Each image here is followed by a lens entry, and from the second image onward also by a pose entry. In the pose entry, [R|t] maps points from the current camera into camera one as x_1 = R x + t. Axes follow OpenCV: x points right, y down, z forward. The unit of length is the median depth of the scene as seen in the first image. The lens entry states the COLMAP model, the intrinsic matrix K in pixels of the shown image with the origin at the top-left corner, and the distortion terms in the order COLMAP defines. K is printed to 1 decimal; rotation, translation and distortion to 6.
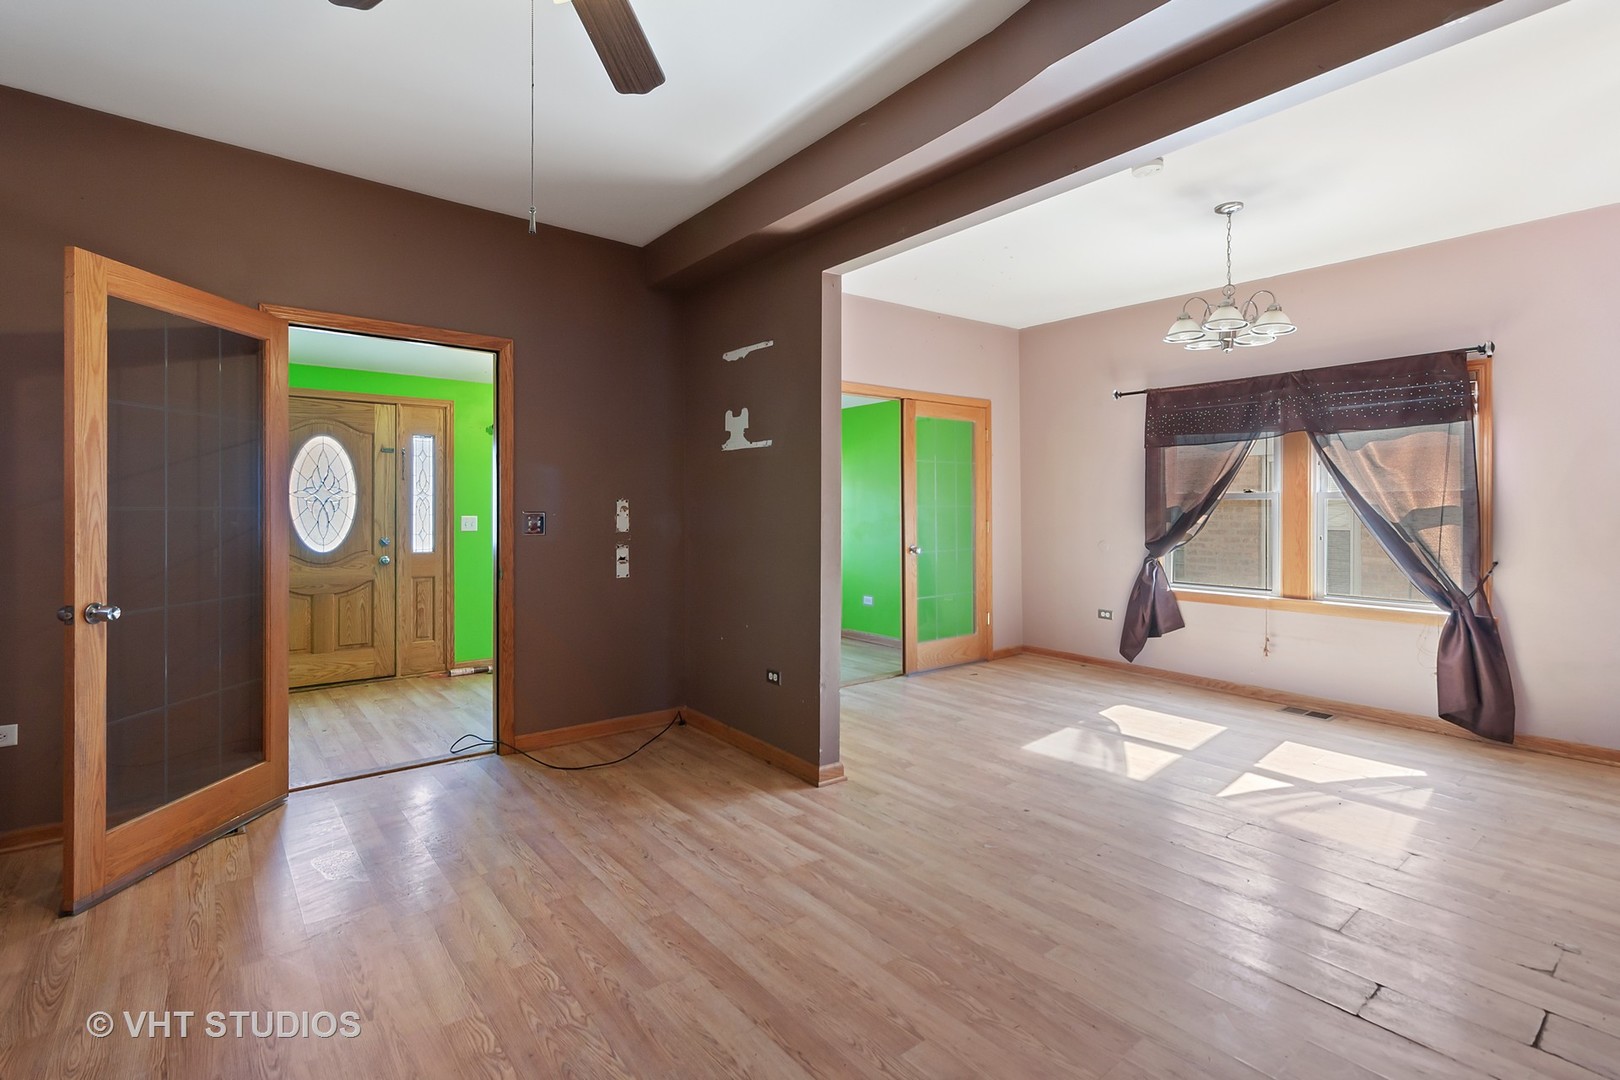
lens RADIAL K [[760.3, 0, 818.0], [0, 760.3, 513.1], [0, 0, 1]] dist [-0.001574, -0.000564]
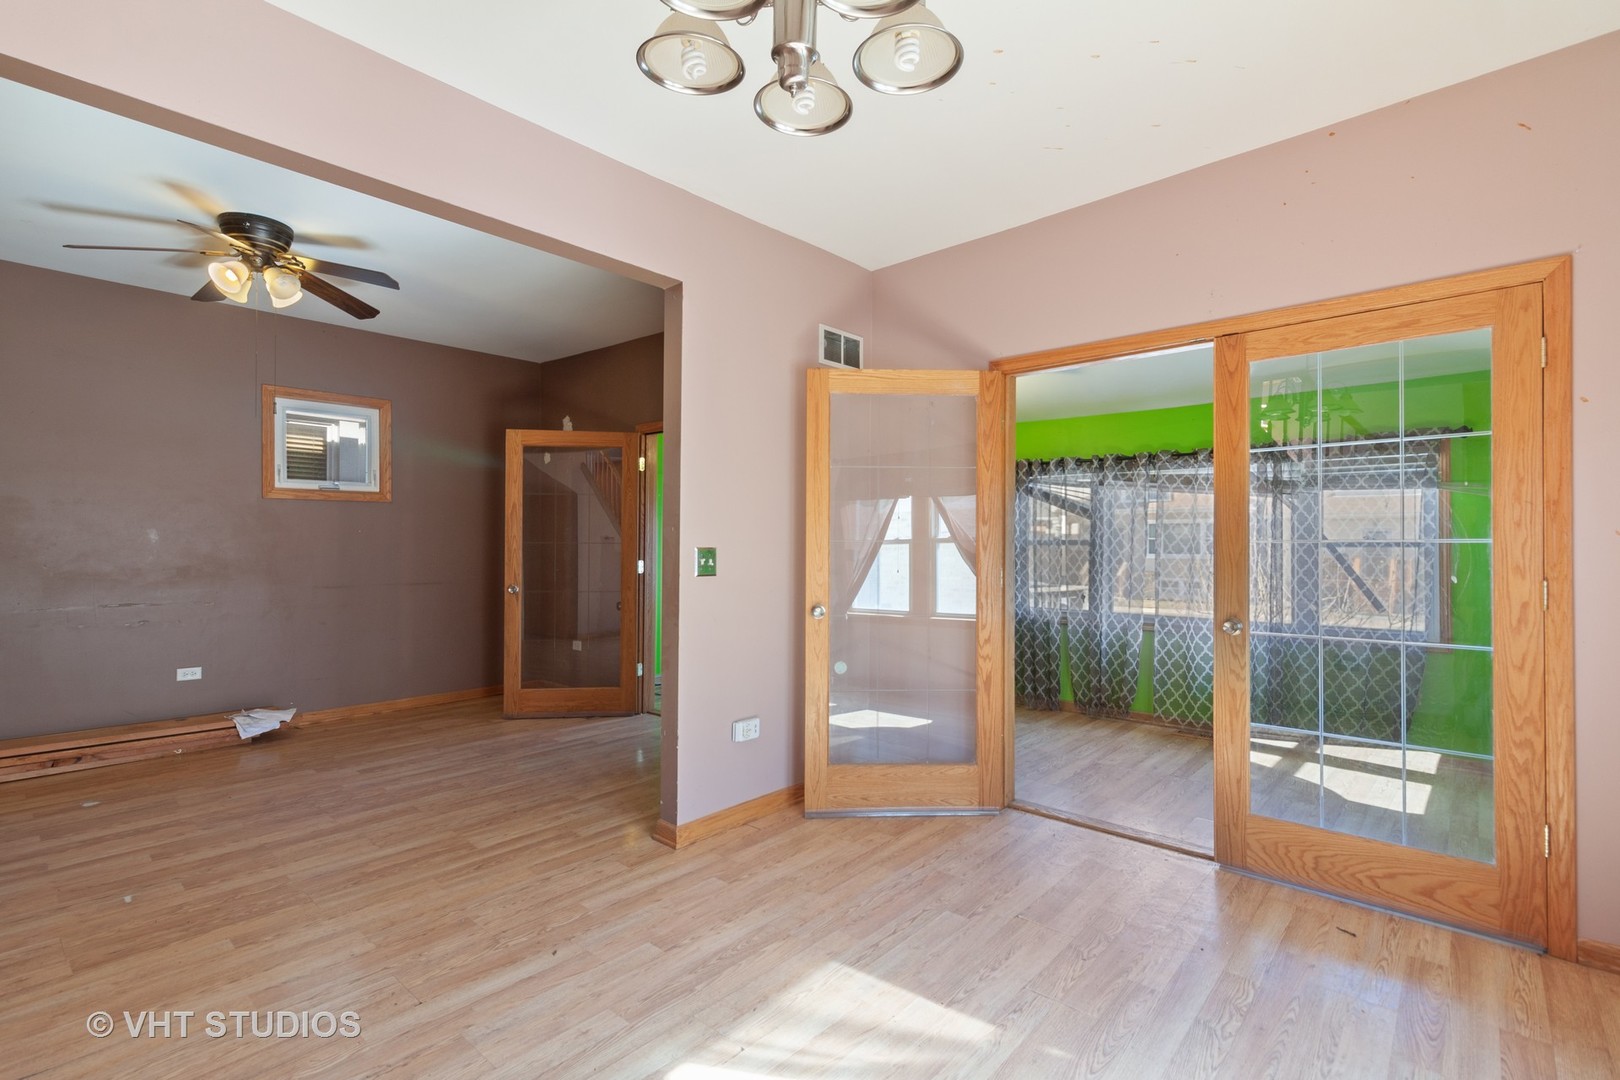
lens RADIAL K [[754.9, 0, 810.0], [0, 754.9, 540.0], [0, 0, 1]] dist [0.000727, 0.000046]
pose [[0.159420, -0.005850, -0.987193, 1.123669], [-0.011148, 0.999908, -0.007726, -0.005548], [0.987148, 0.012237, 0.159340, 1.215082]]
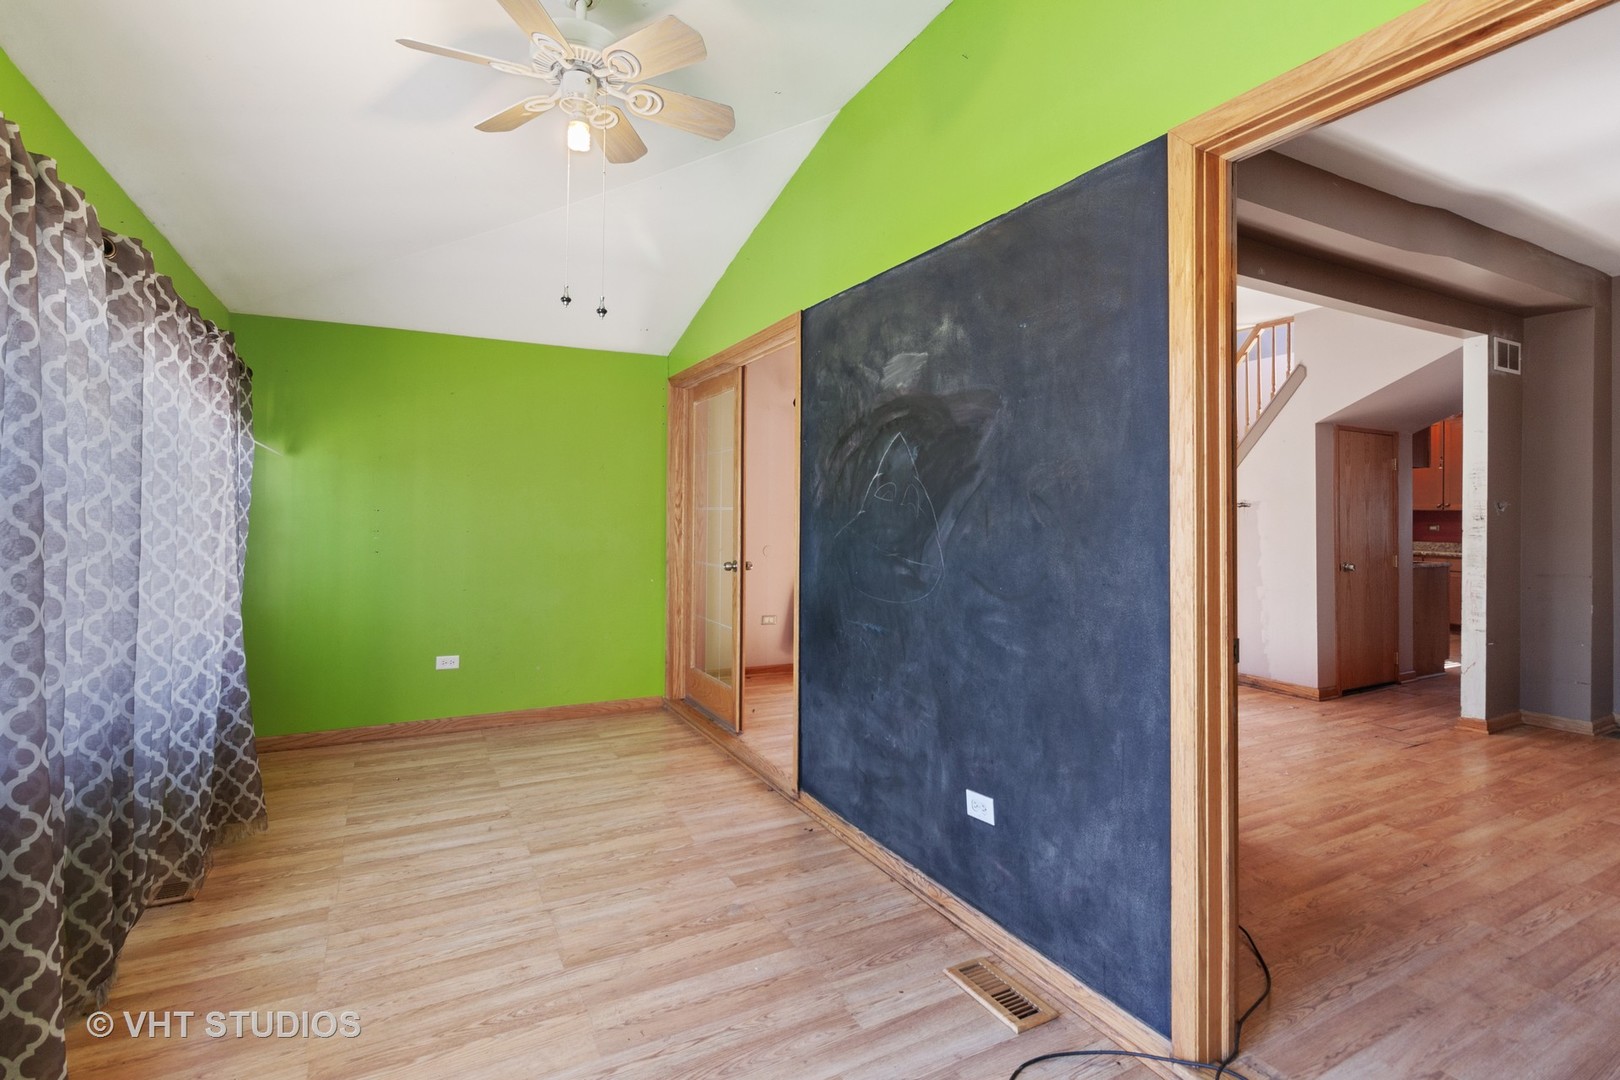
lens RADIAL K [[760.3, 0, 818.0], [0, 760.3, 513.1], [0, 0, 1]] dist [-0.001574, -0.000564]
pose [[0.184693, 0.008883, 0.982756, -1.178955], [-0.004371, 0.999957, -0.008217, 0.003072], [-0.982787, -0.002778, 0.184723, 1.505953]]
